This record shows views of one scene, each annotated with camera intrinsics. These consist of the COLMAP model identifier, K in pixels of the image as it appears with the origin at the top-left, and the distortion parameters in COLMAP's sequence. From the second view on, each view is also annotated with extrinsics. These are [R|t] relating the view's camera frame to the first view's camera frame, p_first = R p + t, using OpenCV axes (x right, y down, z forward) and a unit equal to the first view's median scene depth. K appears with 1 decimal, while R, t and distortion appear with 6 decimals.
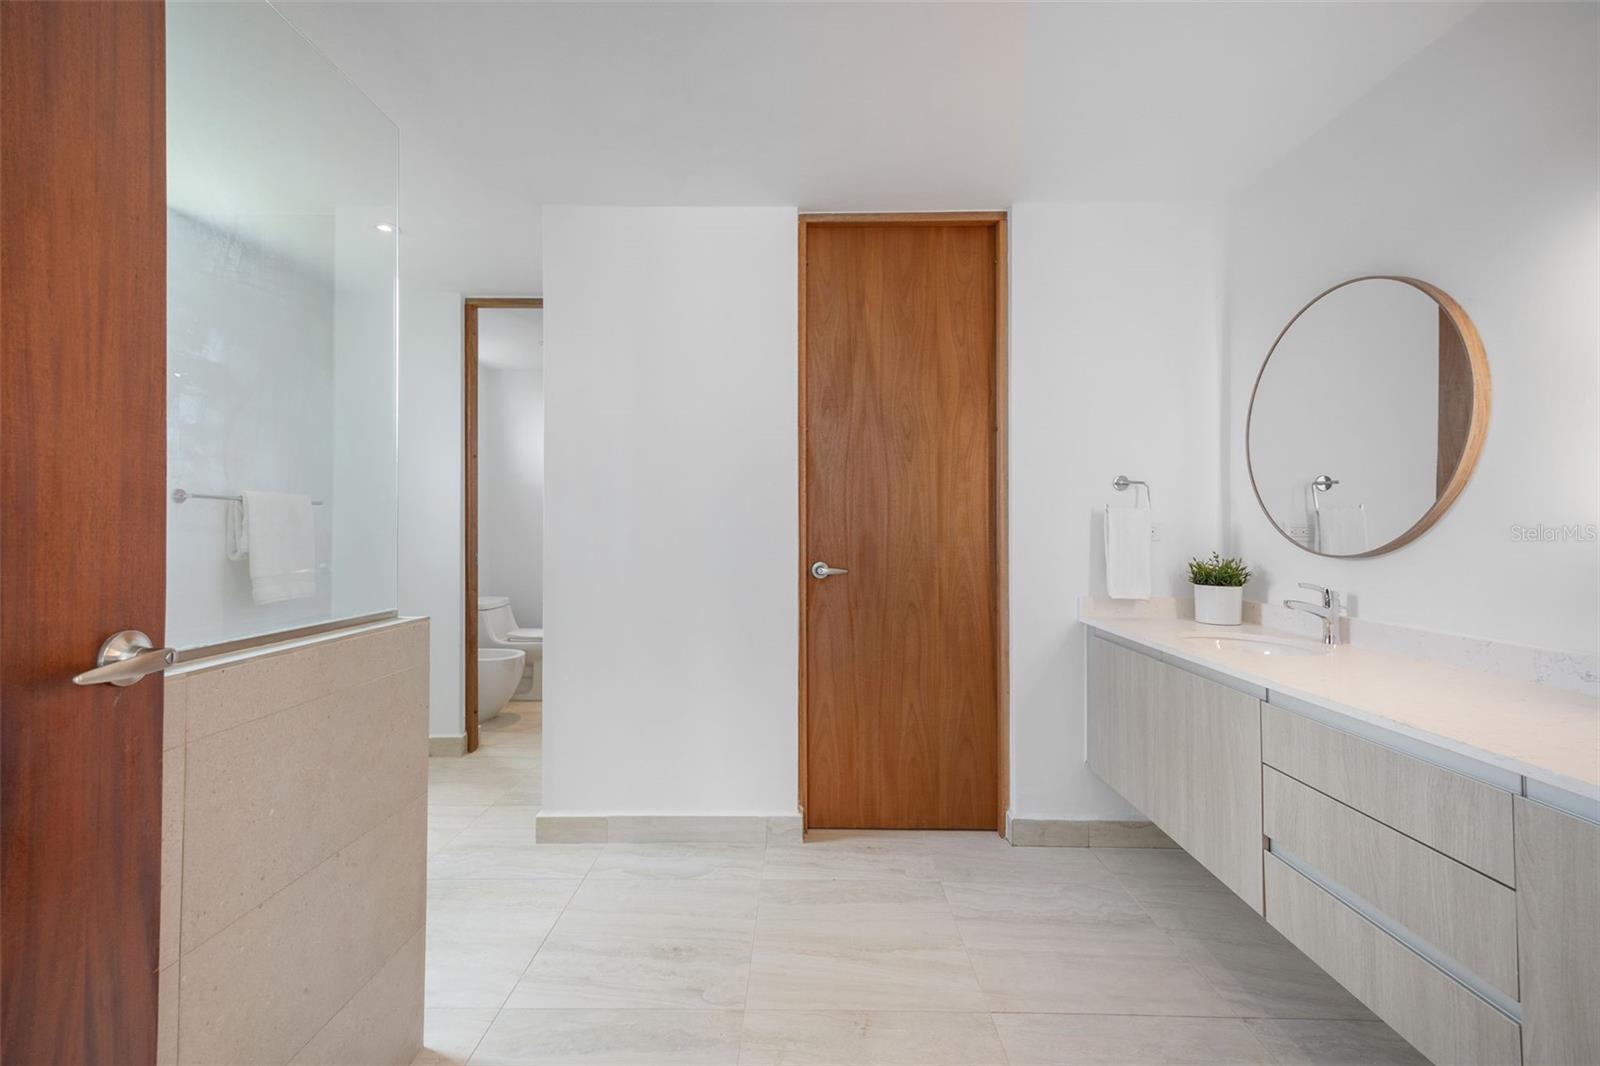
lens RADIAL K [[616.0, 0, 799.9], [0, 616.0, 535.8], [0, 0, 1]] dist [0.000957, -0.000114]
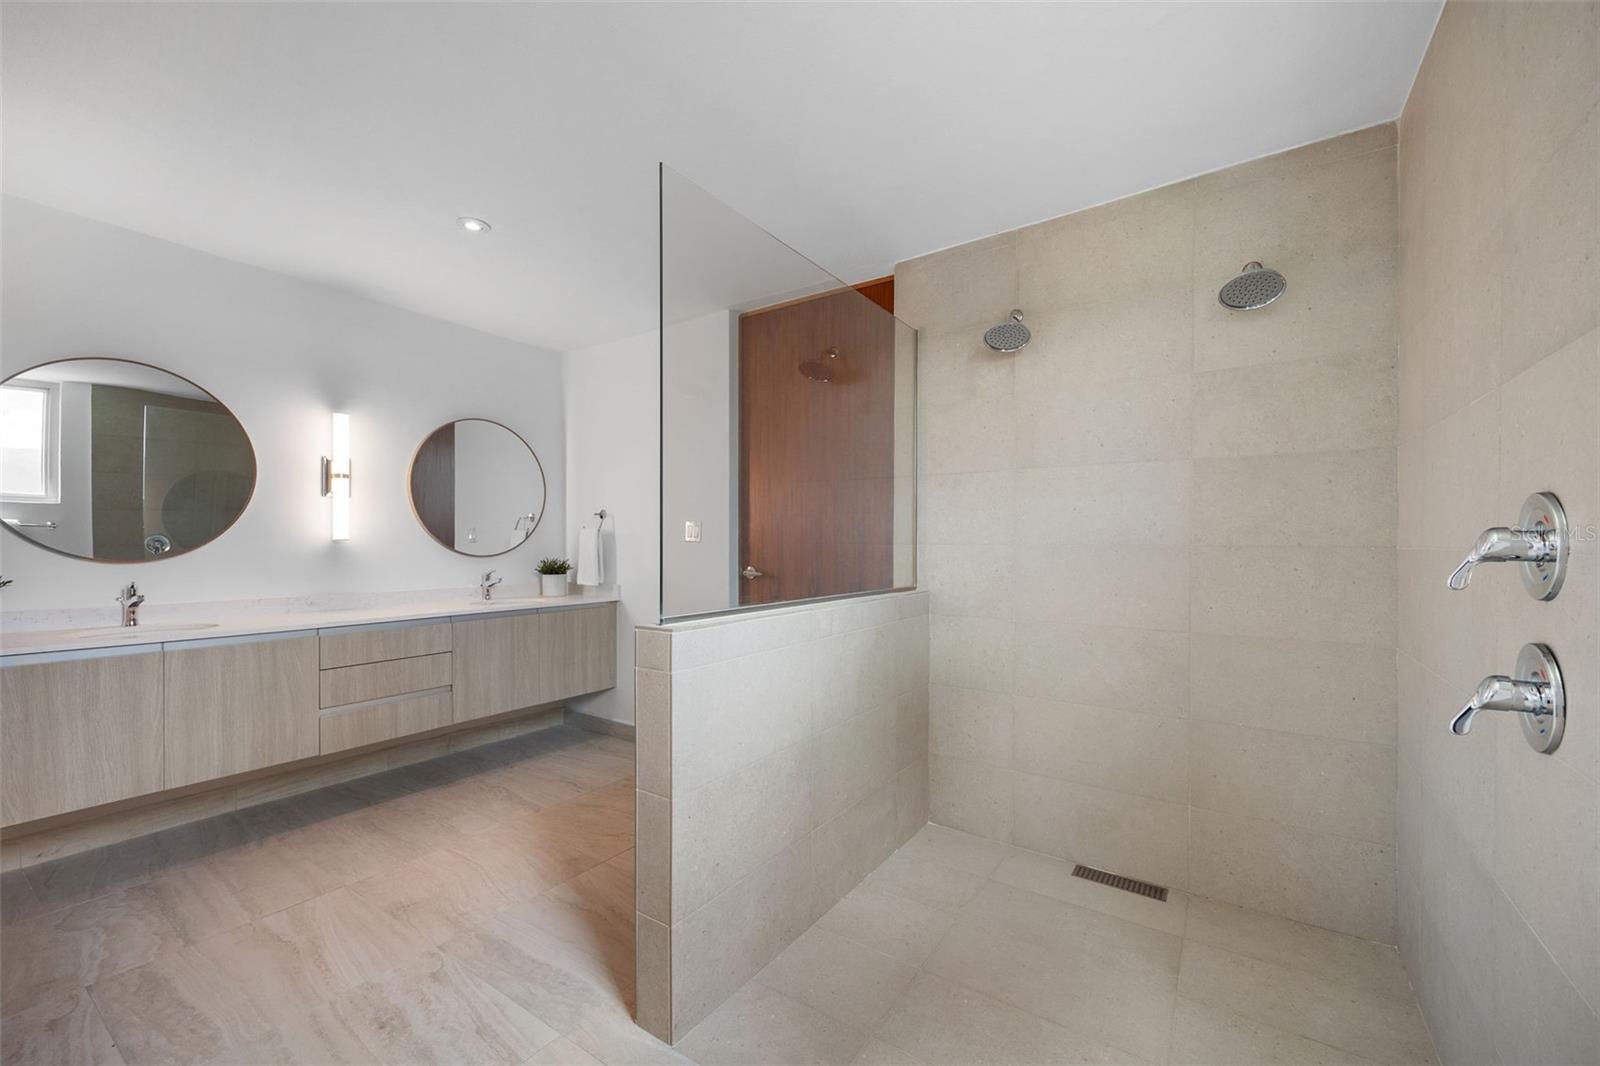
lens RADIAL K [[616.0, 0, 799.9], [0, 616.0, 535.8], [0, 0, 1]] dist [0.000957, -0.000114]
pose [[-0.832253, 0.007858, 0.554340, -1.196236], [-0.005865, 0.999719, -0.022977, 0.007571], [-0.554365, -0.022374, -0.831973, 1.447926]]
